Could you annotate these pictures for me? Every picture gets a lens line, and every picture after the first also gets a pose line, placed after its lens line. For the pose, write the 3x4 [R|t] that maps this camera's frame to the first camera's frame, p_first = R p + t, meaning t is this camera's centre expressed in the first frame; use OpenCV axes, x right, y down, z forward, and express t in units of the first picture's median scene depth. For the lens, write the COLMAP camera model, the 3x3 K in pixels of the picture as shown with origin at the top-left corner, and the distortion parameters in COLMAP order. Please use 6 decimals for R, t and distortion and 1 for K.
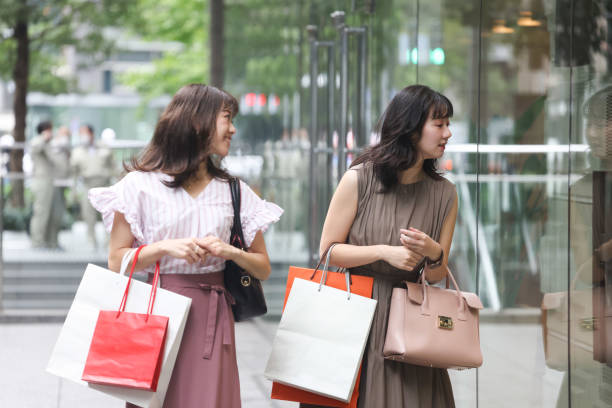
lens RADIAL K [[2739.9, 0, 306.6], [0, 2739.9, 203.5], [0, 0, 1]] dist [0.078174, 7.521542]
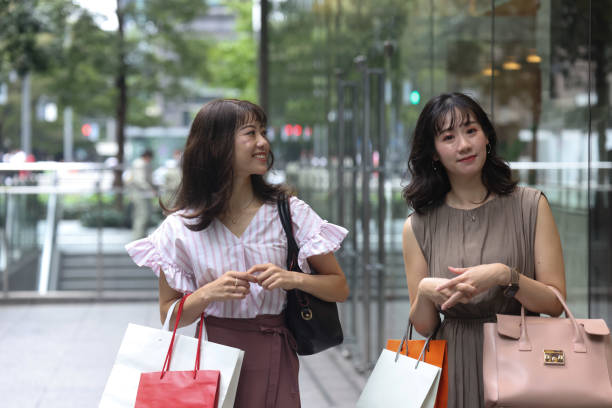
lens RADIAL K [[3114.7, 0, 306.1], [0, 3114.7, 204.1], [0, 0, 1]] dist [0.025775, -6.230121]
pose [[0.999697, -0.011860, -0.021584, 0.012098], [0.011551, 0.999830, -0.014386, 0.012272], [0.021751, 0.014132, 0.999664, -0.315254]]
